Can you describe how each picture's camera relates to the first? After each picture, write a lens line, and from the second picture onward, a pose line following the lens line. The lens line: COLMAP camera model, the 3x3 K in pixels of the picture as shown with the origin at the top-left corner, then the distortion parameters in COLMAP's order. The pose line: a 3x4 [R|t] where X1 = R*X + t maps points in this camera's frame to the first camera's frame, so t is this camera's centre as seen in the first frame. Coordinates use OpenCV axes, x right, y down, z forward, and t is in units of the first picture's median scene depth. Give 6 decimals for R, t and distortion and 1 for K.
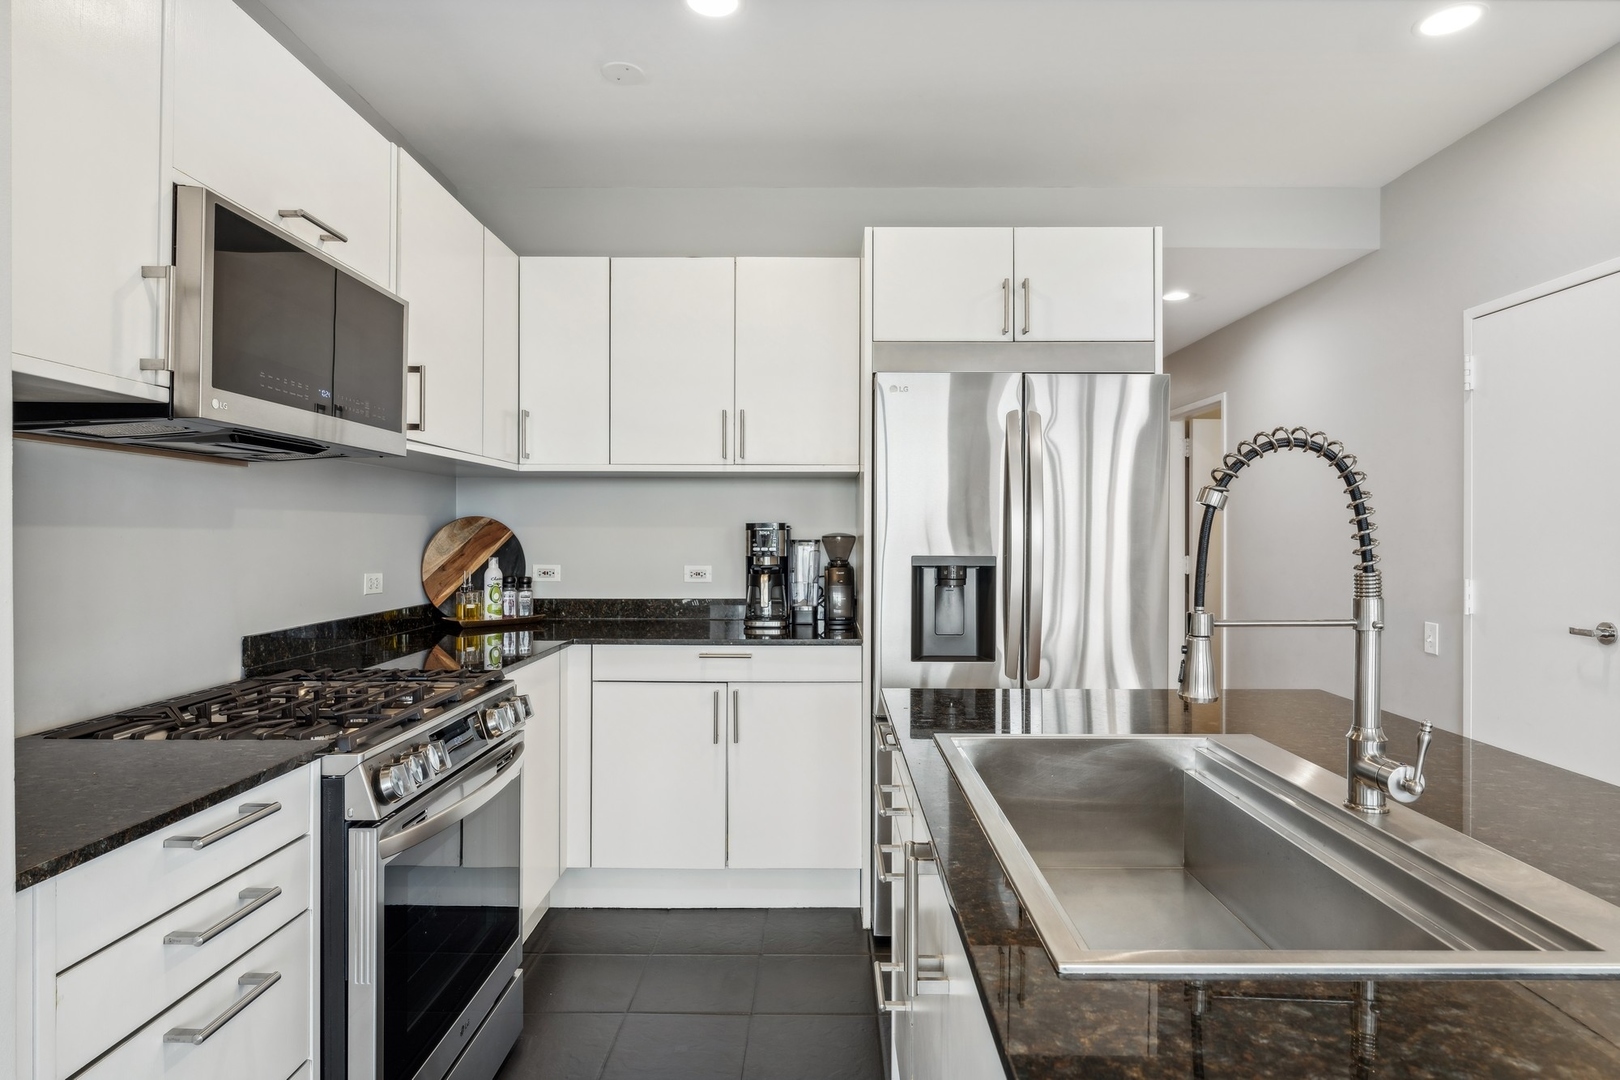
lens RADIAL K [[900.0, 0, 819.6], [0, 900.0, 535.9], [0, 0, 1]] dist [-0.002472, -0.000810]
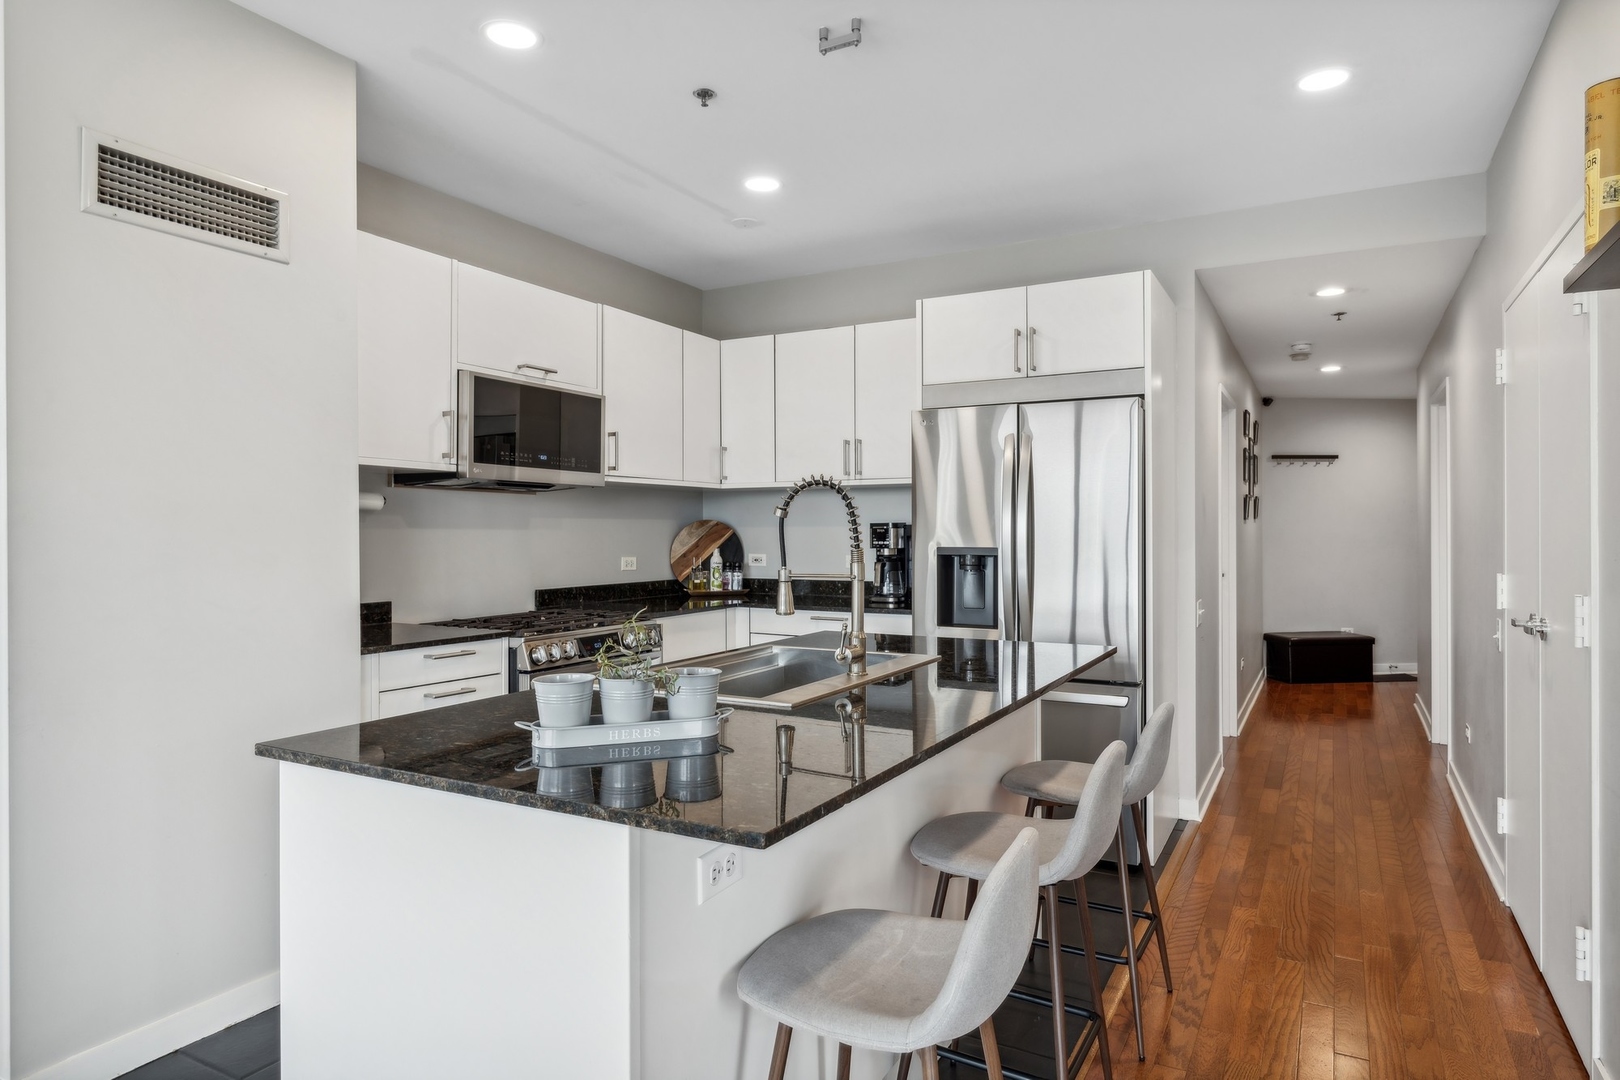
lens RADIAL K [[969.0, 0, 810.0], [0, 969.0, 540.0], [0, 0, 1]] dist [0.001611, 0.000830]
pose [[0.879074, -0.000055, -0.476686, 0.593887], [0.002736, 0.999984, 0.004931, 0.003925], [0.476678, -0.005639, 0.879060, -0.337055]]
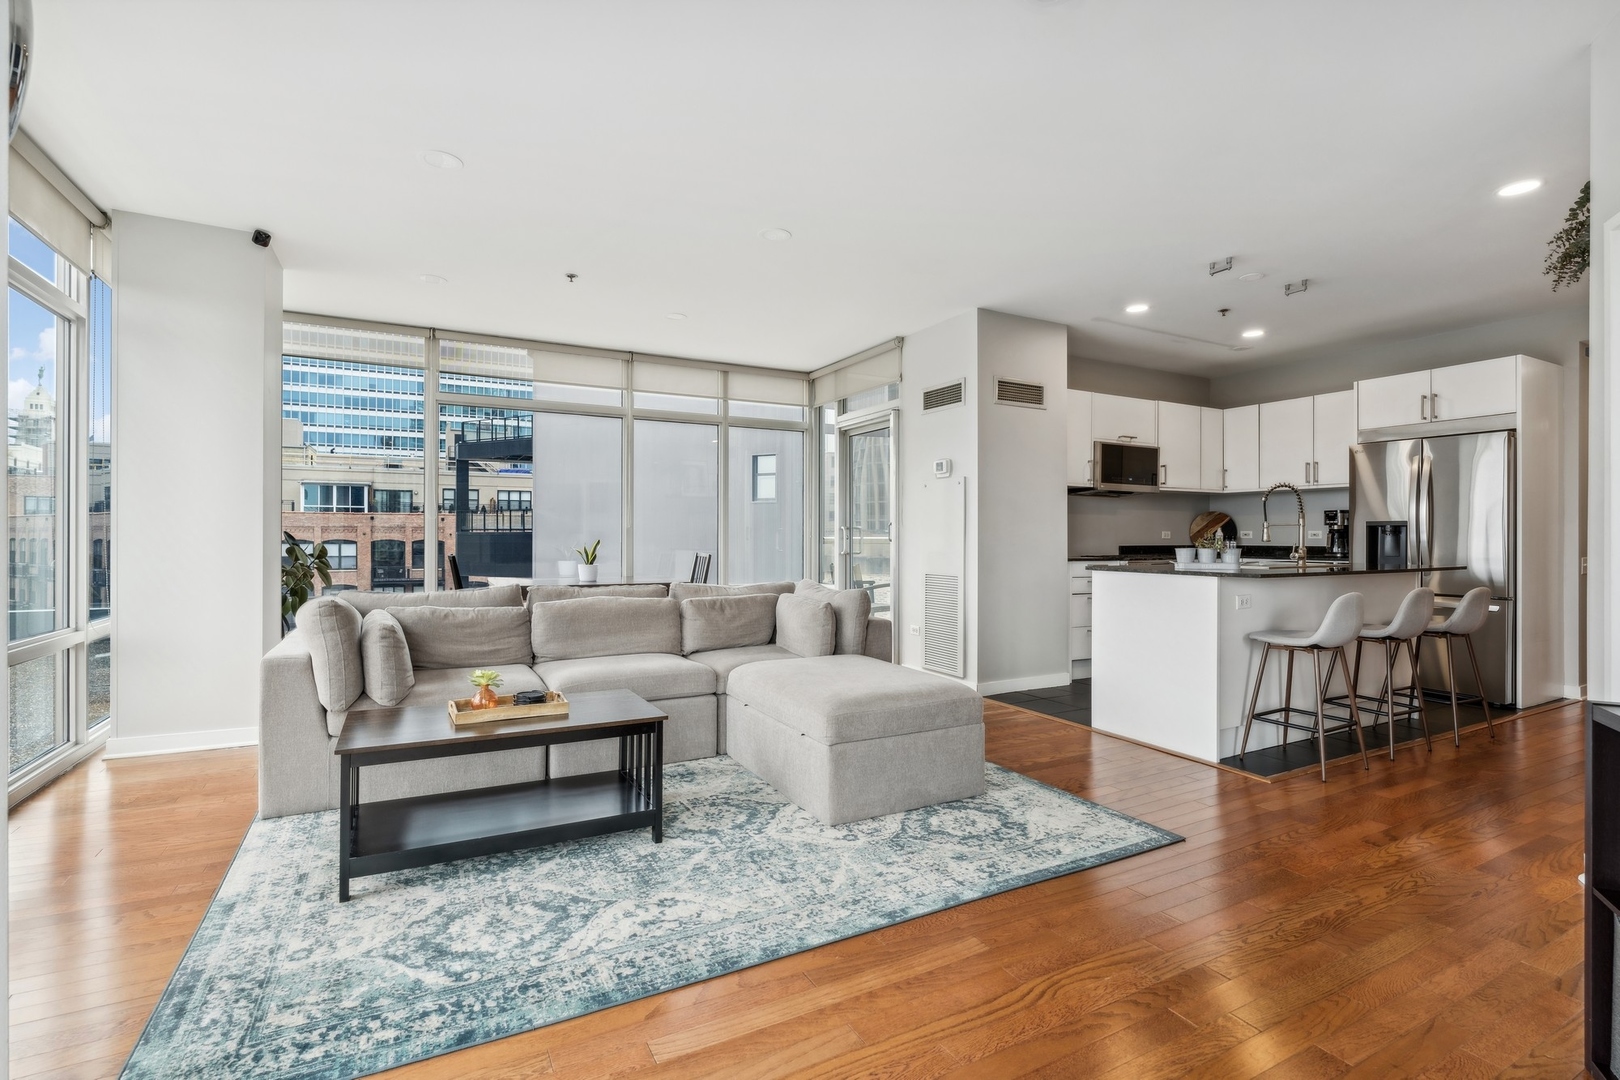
lens RADIAL K [[738.6, 0, 808.4], [0, 738.6, 536.2], [0, 0, 1]] dist [-0.001346, -0.000294]
pose [[0.475382, -0.001140, -0.879779, 1.065139], [-0.004930, 0.999980, -0.003960, 0.073196], [0.879766, 0.006220, 0.475367, -1.163997]]
